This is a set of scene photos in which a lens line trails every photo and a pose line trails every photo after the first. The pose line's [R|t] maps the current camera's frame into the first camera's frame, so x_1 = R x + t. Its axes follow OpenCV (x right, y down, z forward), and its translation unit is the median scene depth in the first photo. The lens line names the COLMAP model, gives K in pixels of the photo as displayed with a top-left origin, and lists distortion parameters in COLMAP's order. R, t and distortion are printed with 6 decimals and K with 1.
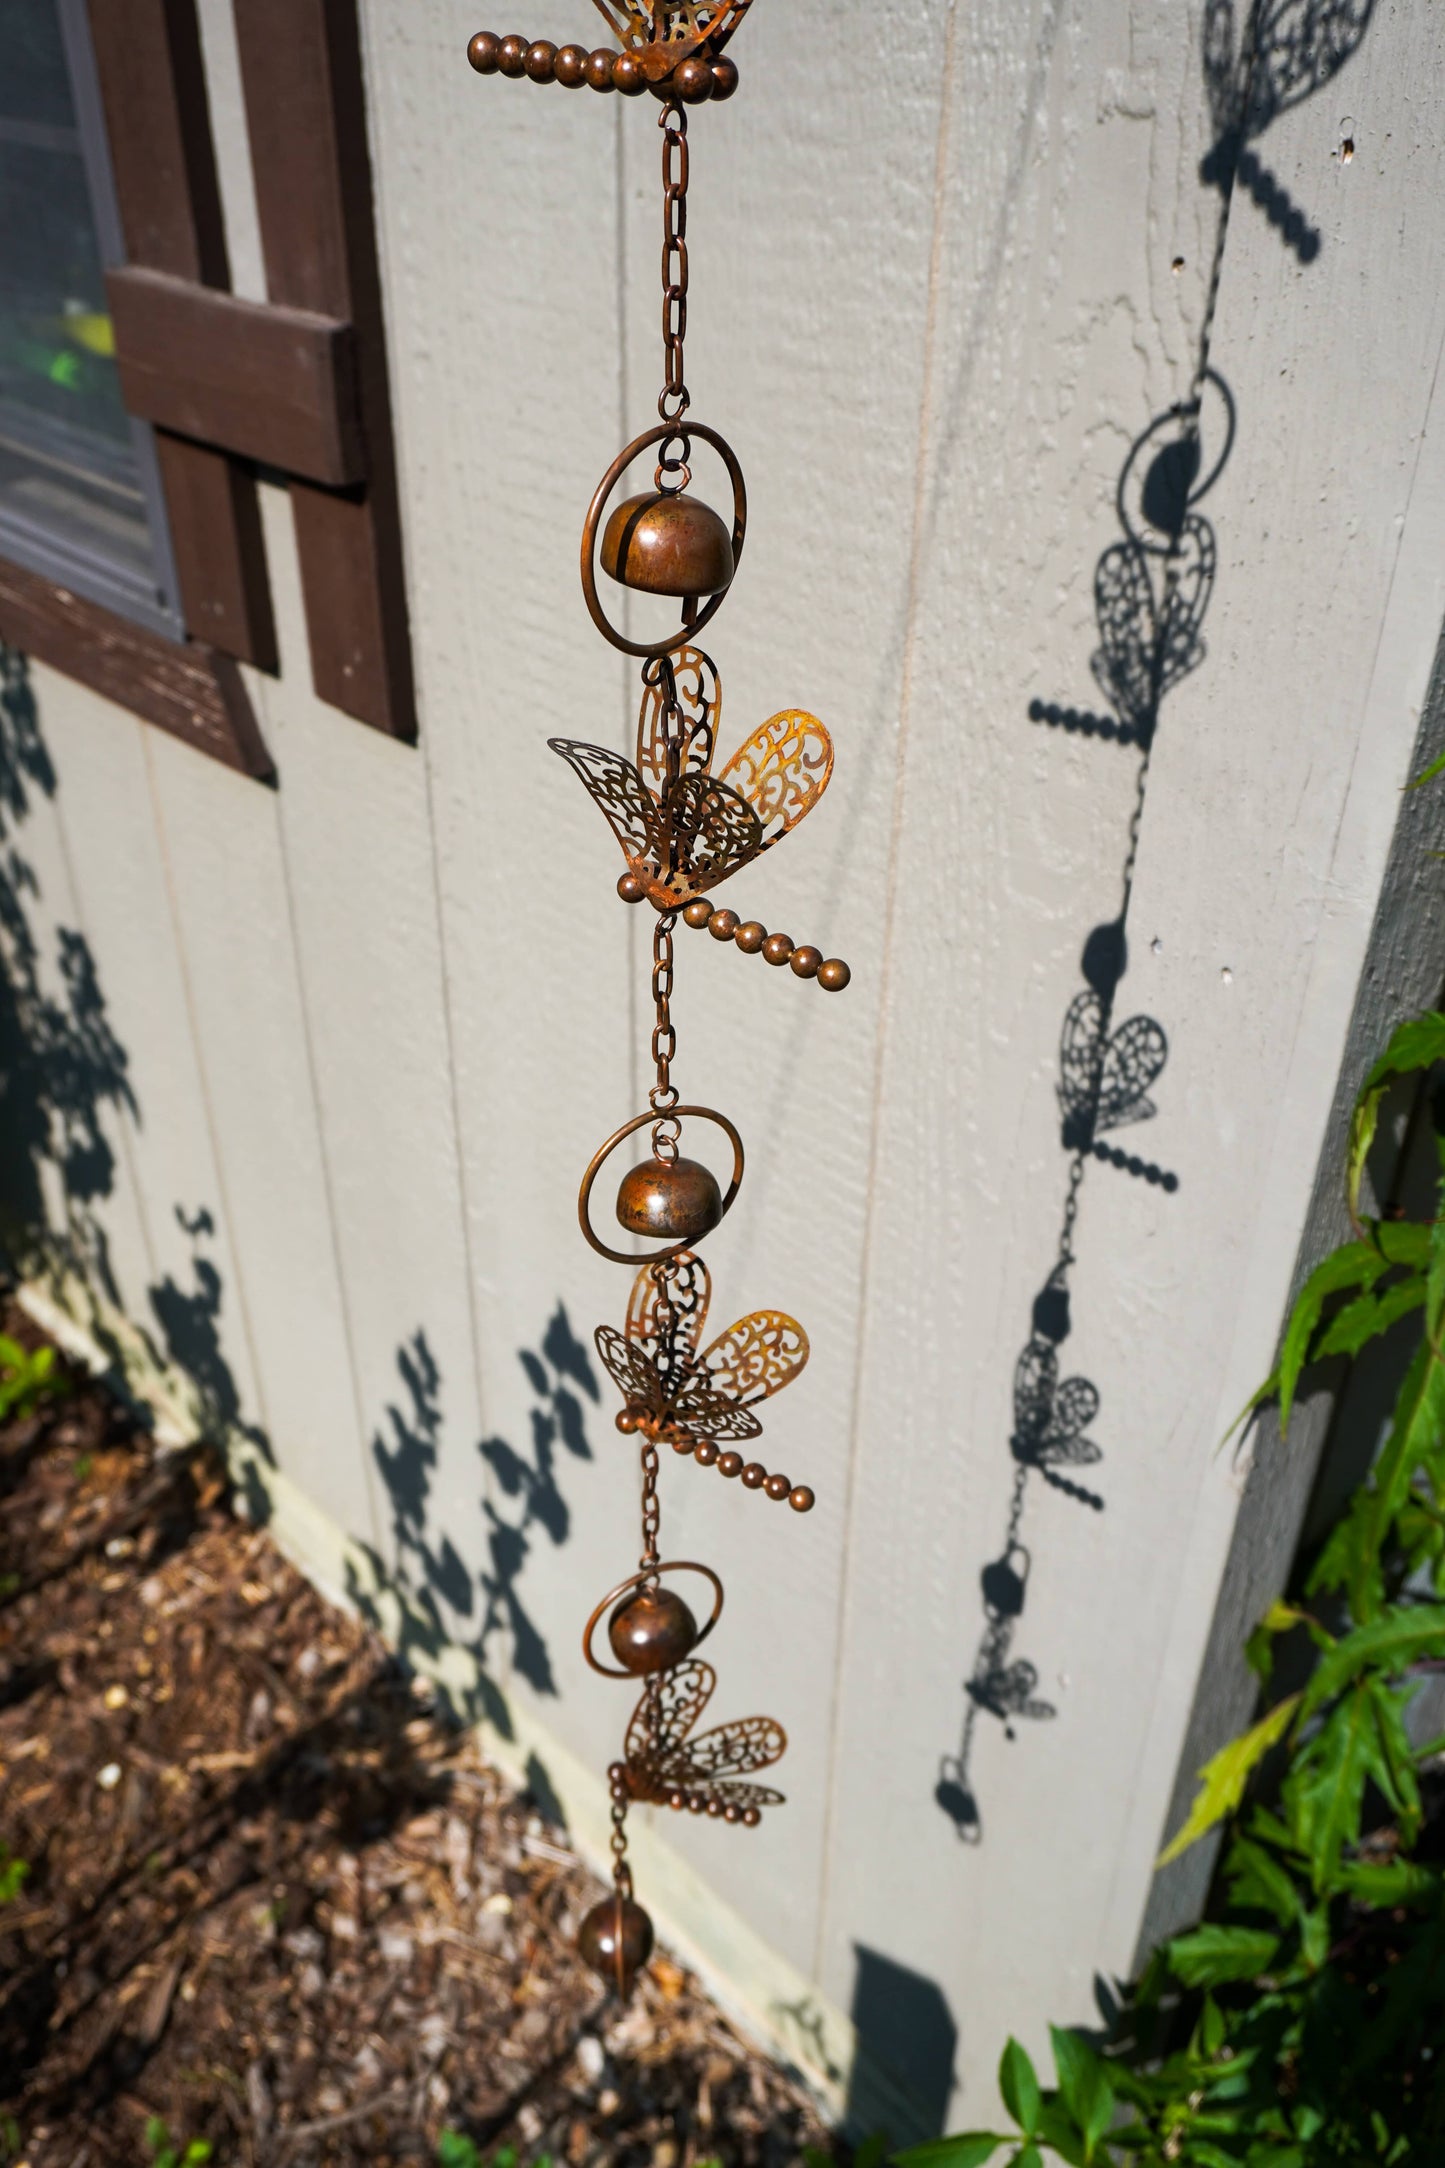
lens RADIAL K [[1712.4, 0, 730.6], [0, 1712.4, 928.6], [0, 0, 1]] dist [-0.004250, 0.009775]
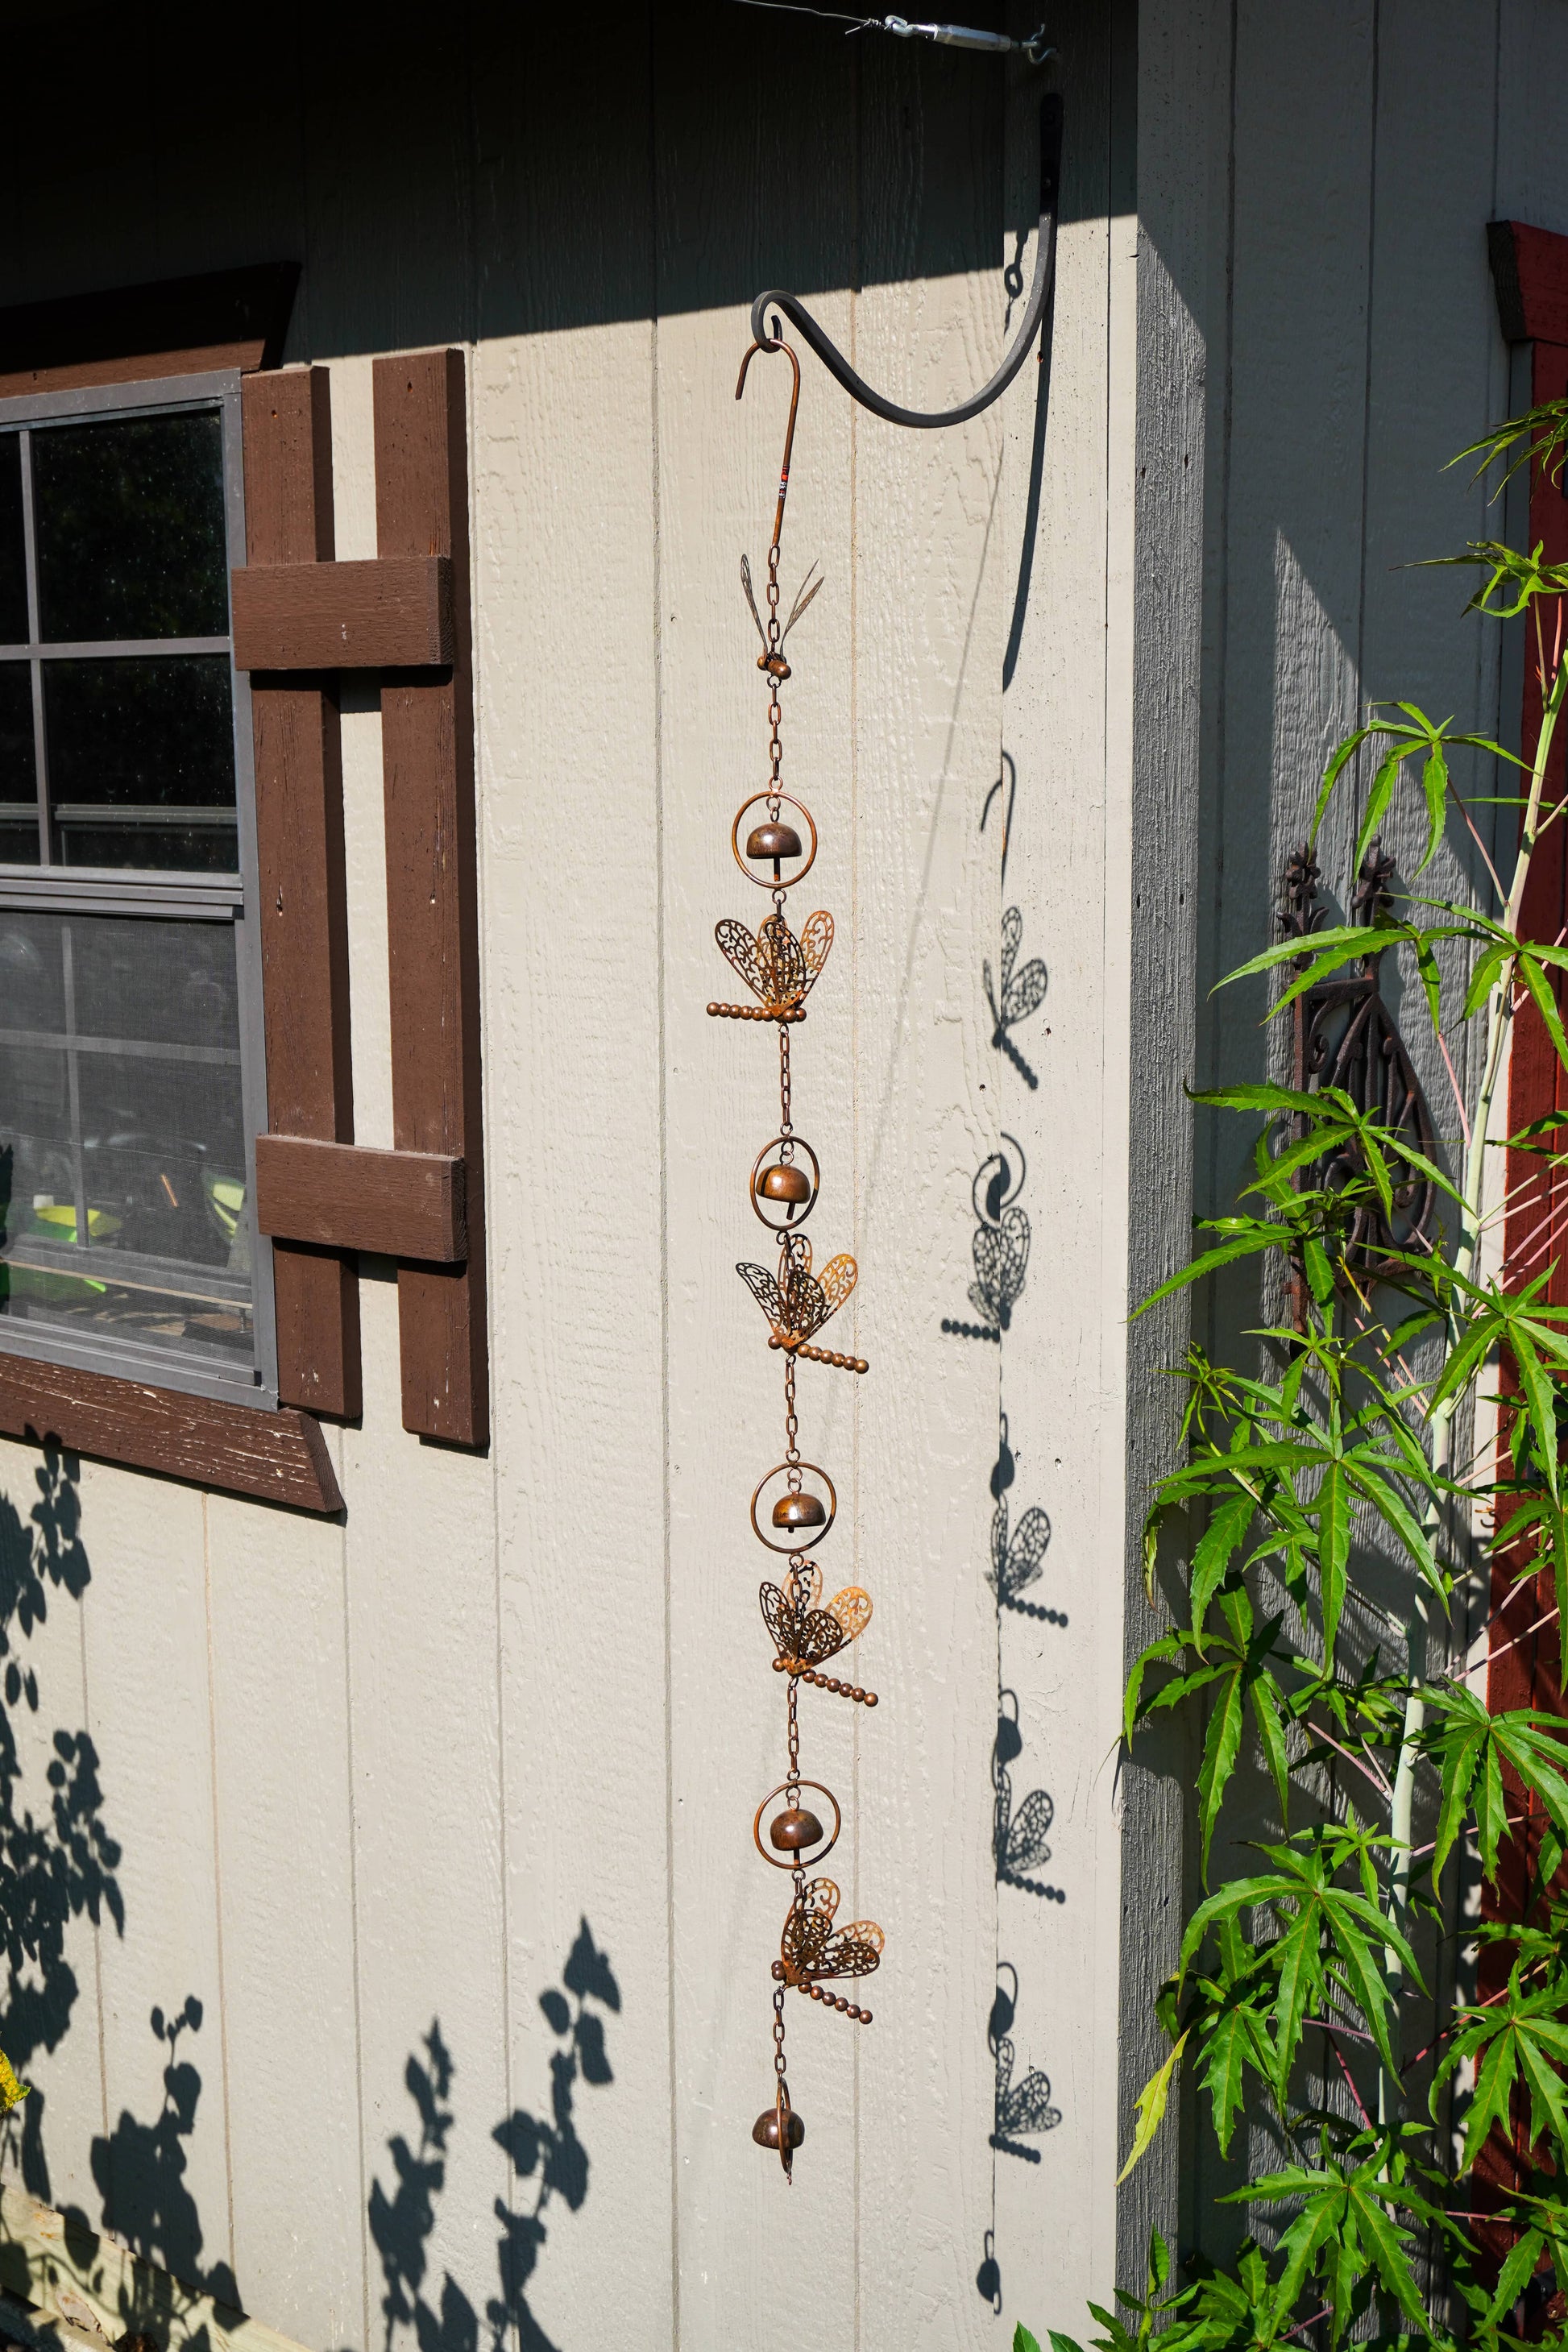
lens RADIAL K [[3264.6, 0, 725.8], [0, 3264.6, 1170.7], [0, 0, 1]] dist [0.020919, 0.028982]
pose [[0.991352, -0.035030, 0.126466, -0.401765], [0.081174, 0.920909, -0.381230, 0.872776], [-0.103109, 0.388199, 0.915789, -1.870342]]
